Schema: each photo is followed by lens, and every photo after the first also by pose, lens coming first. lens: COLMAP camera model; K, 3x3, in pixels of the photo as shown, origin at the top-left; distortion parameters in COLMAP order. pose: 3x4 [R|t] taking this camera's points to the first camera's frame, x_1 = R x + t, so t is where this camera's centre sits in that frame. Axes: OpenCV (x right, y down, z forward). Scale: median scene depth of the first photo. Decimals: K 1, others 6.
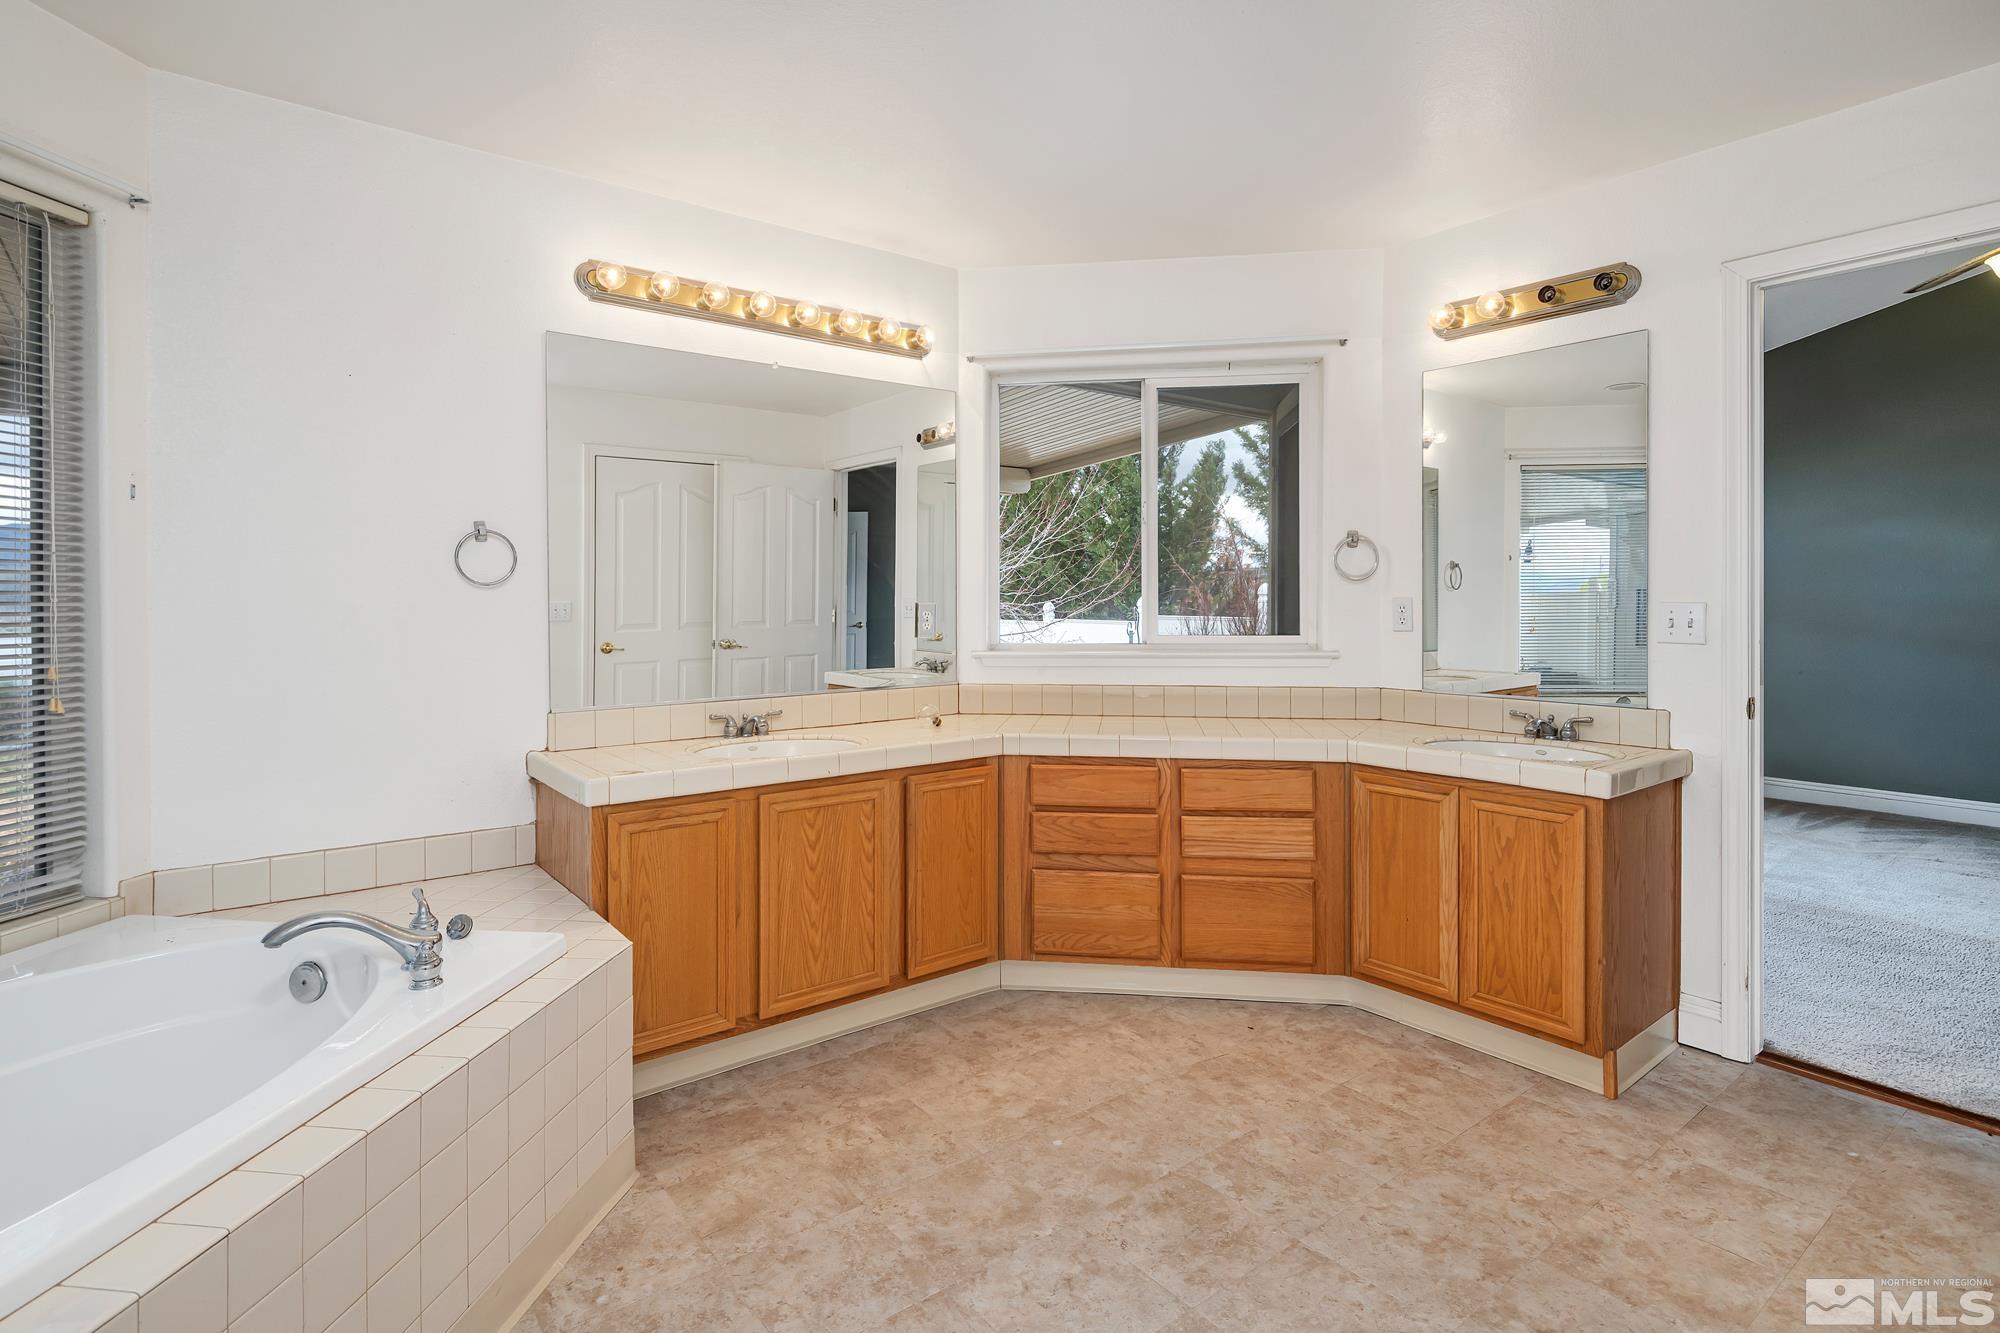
lens RADIAL K [[978.4, 0, 997.9], [0, 978.4, 608.0], [0, 0, 1]] dist [-0.000793, -0.000464]
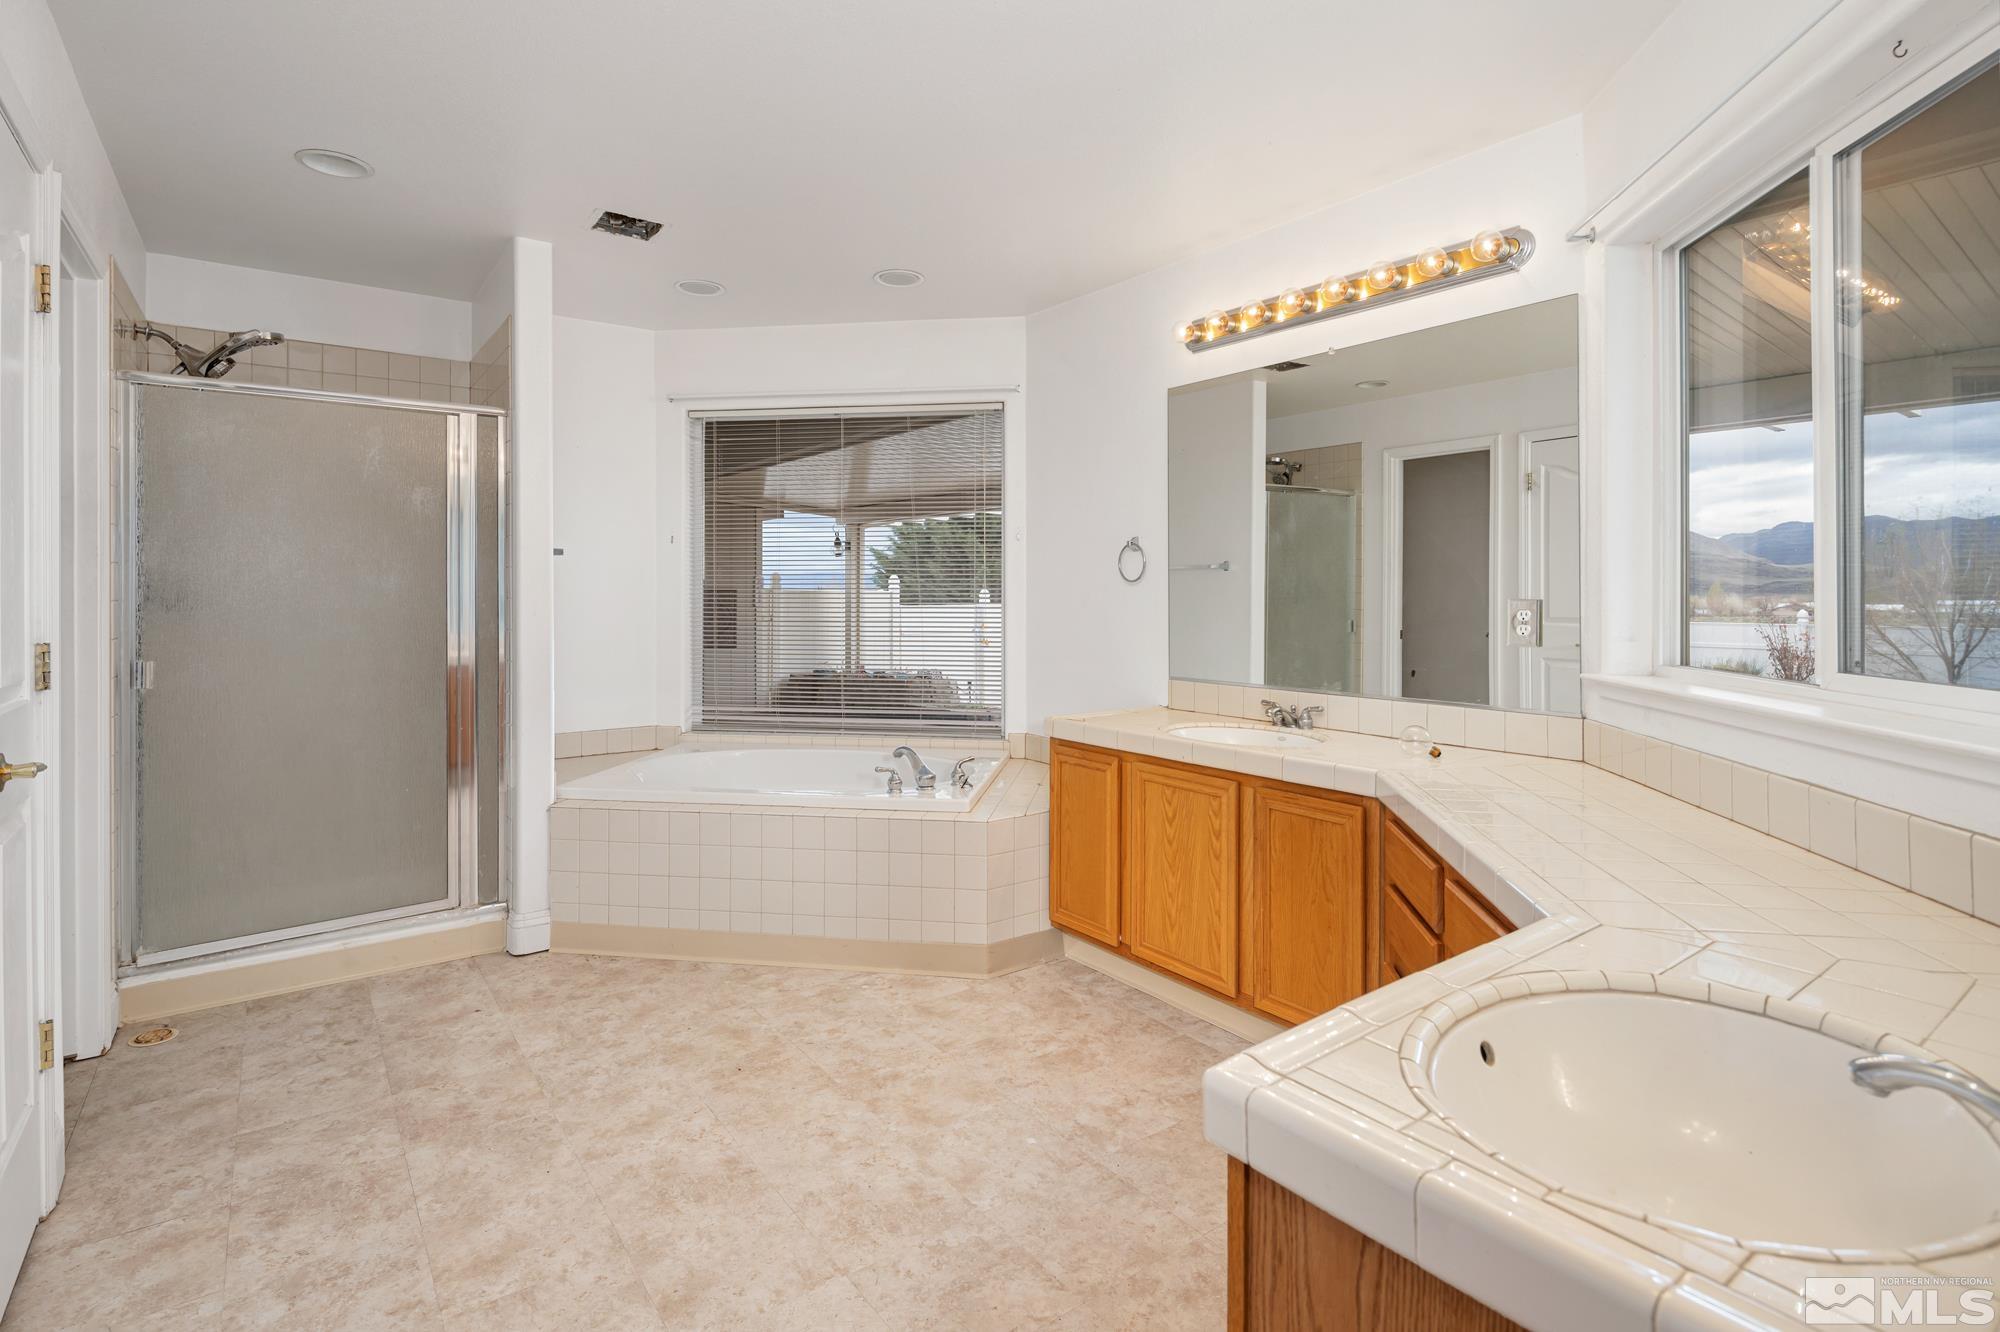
lens RADIAL K [[978.4, 0, 1006.8], [0, 978.4, 587.1], [0, 0, 1]] dist [-0.000793, -0.000464]
pose [[-0.013478, 0.001327, -0.999908, 0.893366], [-0.005807, 0.999982, 0.001406, -0.017074], [0.999892, 0.005826, -0.013470, 0.830030]]
